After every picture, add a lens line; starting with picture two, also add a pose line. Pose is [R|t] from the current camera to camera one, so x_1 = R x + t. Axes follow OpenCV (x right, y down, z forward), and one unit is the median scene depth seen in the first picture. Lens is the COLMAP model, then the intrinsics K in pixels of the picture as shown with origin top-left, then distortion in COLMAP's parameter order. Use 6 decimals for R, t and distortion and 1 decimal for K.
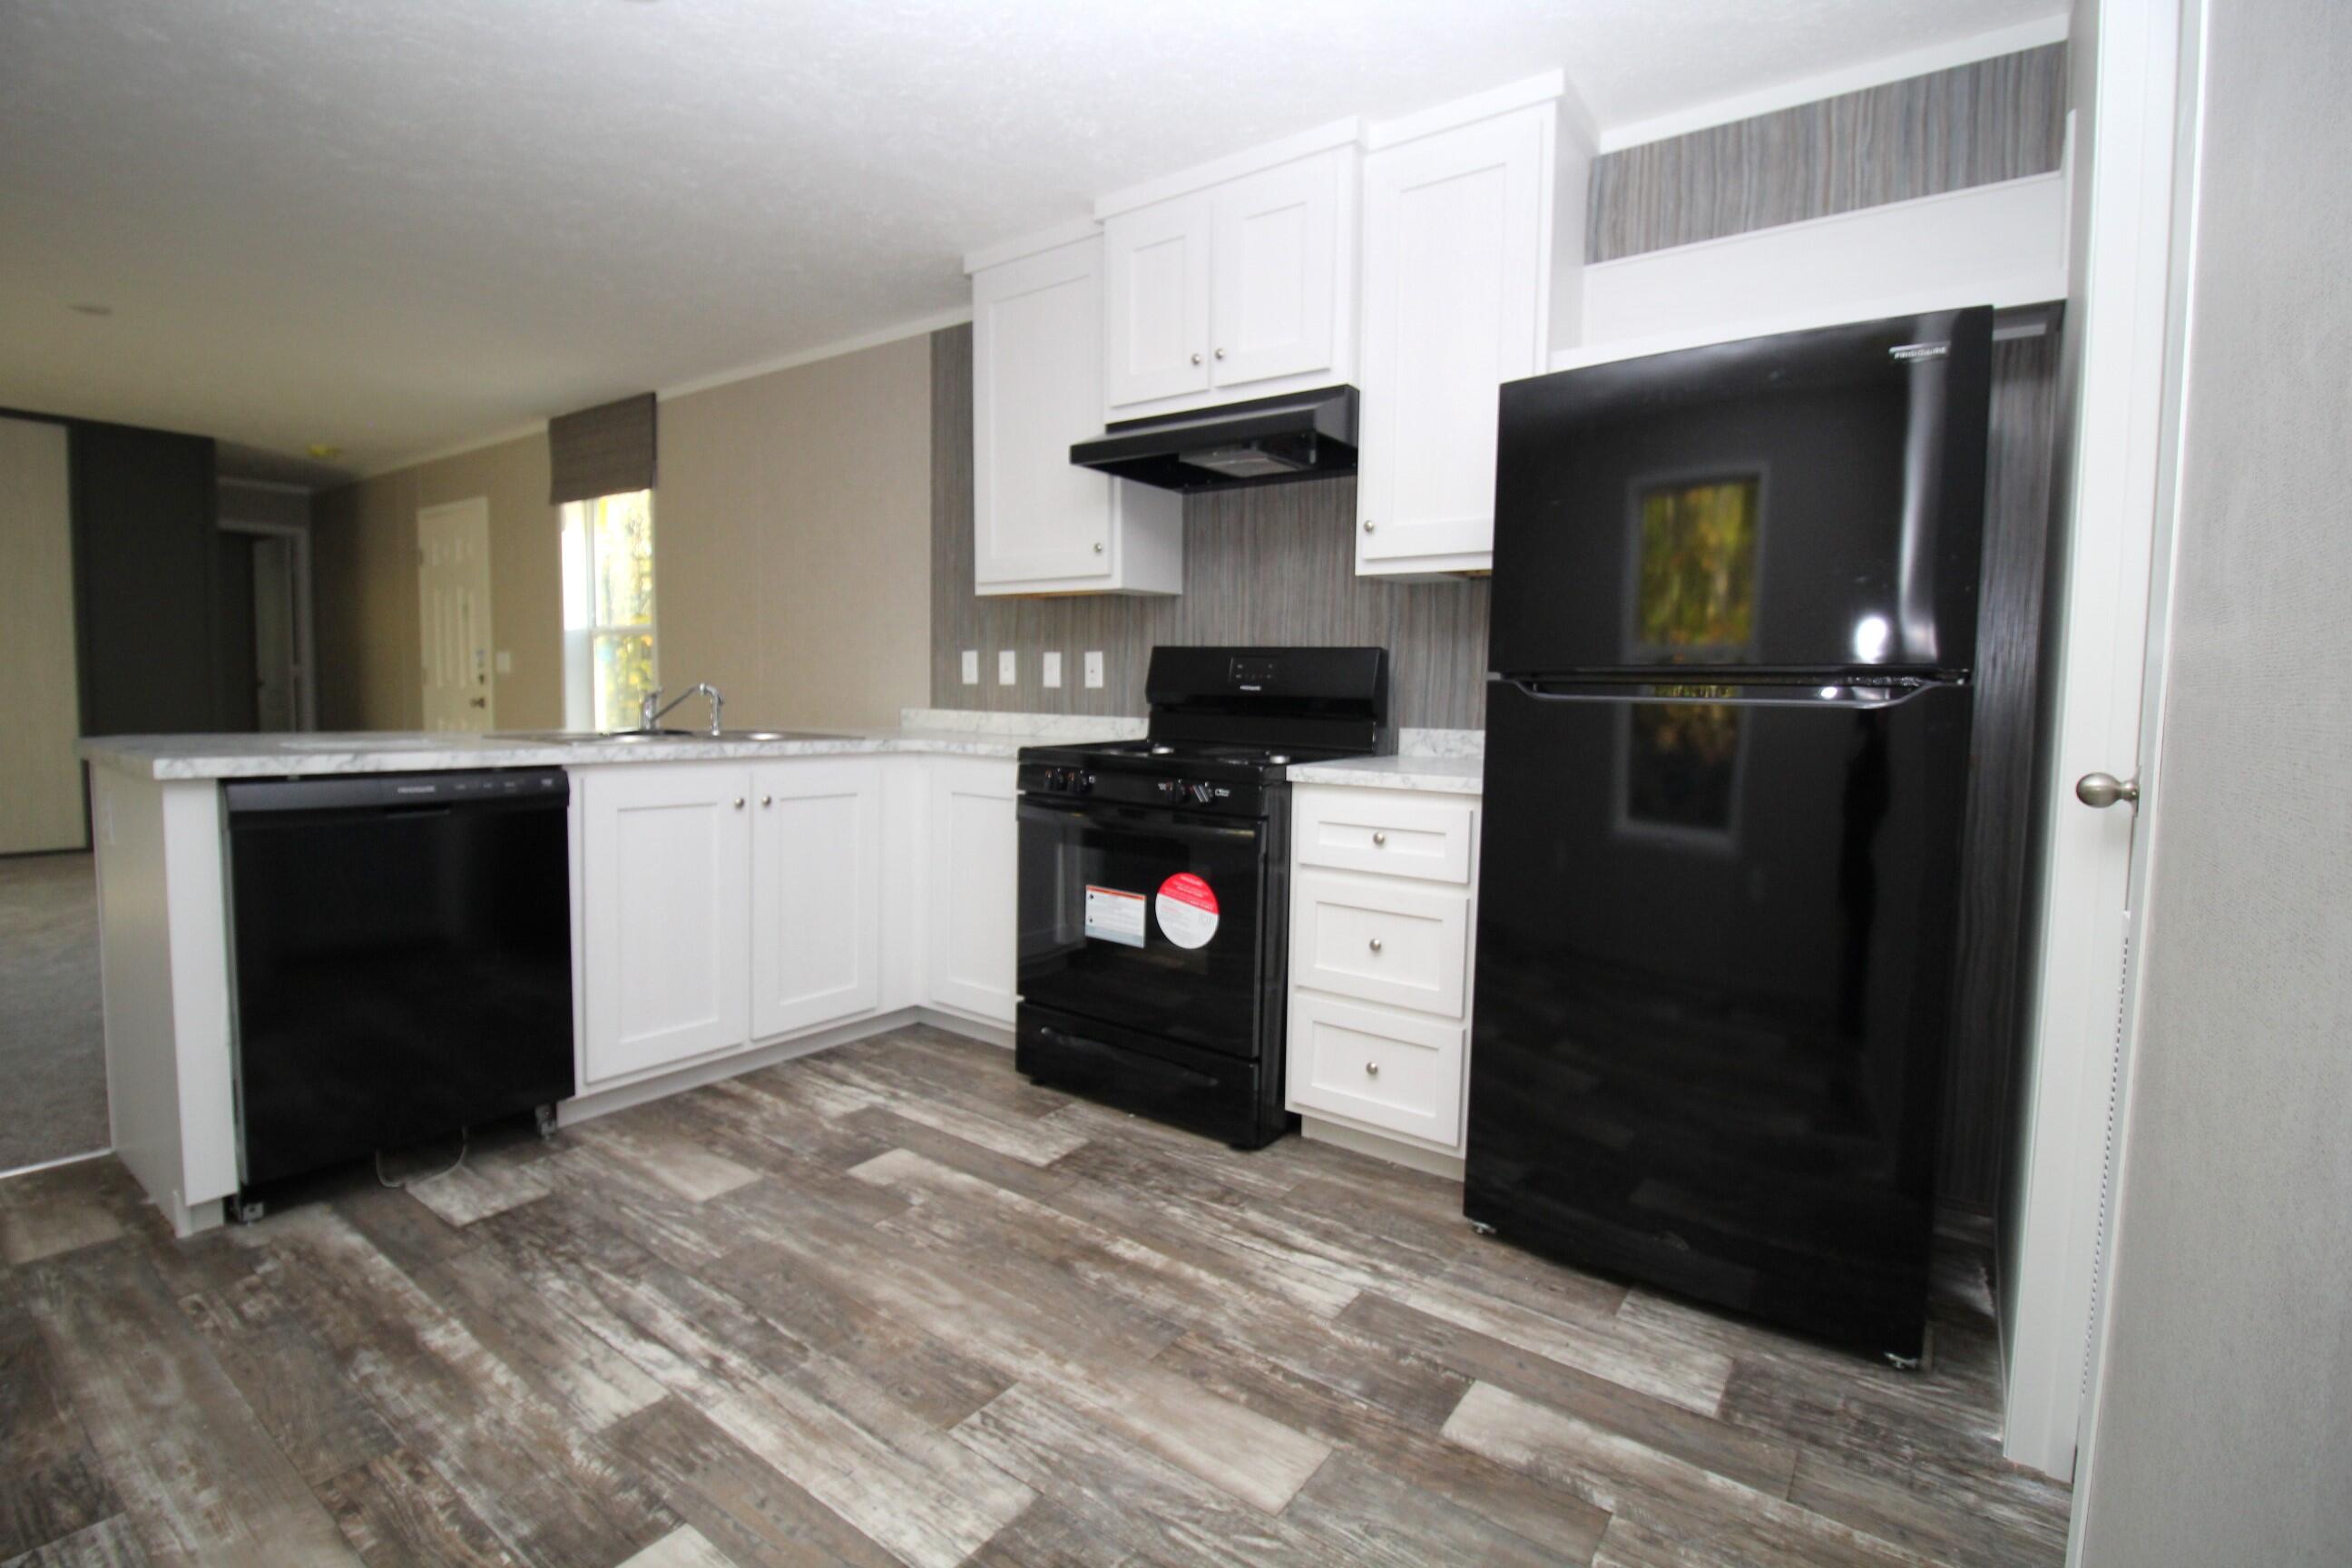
lens RADIAL K [[1084.4, 0, 1168.0], [0, 1084.4, 761.3], [0, 0, 1]] dist [-0.001594, -0.011305]
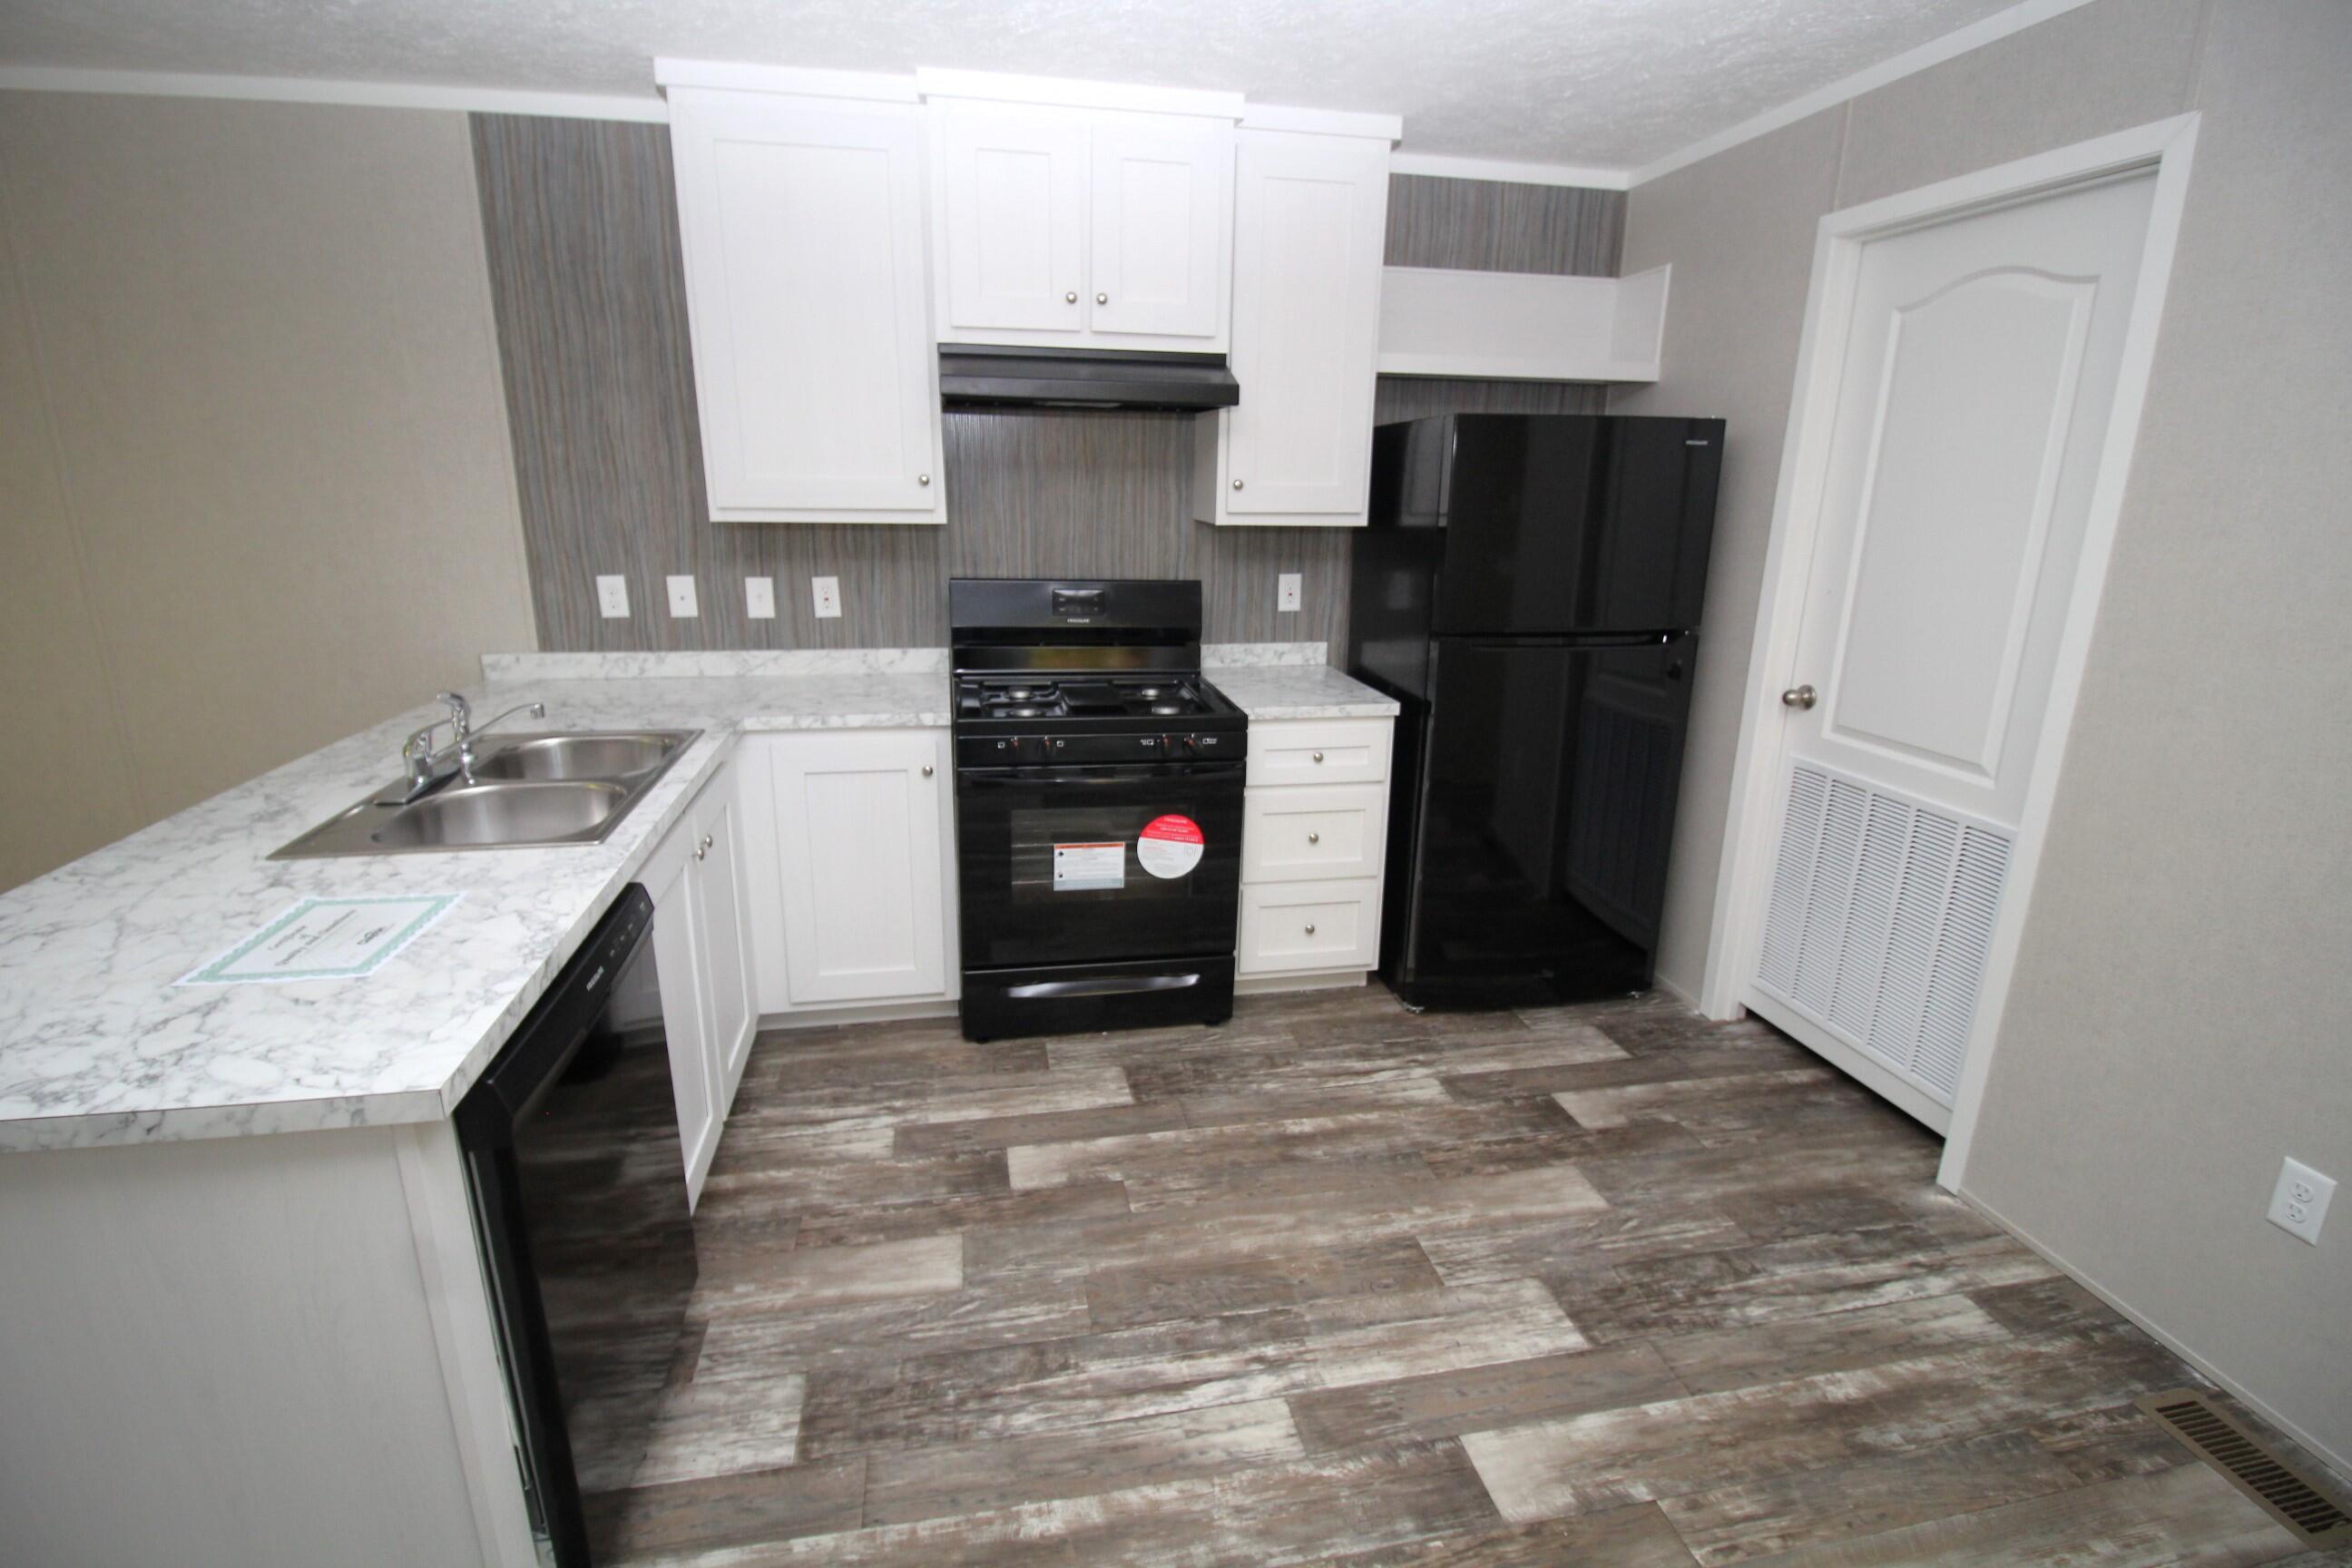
lens RADIAL K [[1084.4, 0, 1166.1], [0, 1084.4, 762.9], [0, 0, 1]] dist [-0.001594, -0.011305]
pose [[0.678886, -0.196529, 0.707454, -0.851198], [0.045224, 0.972876, 0.226865, -0.224849], [-0.732850, -0.122022, 0.669359, 0.292023]]
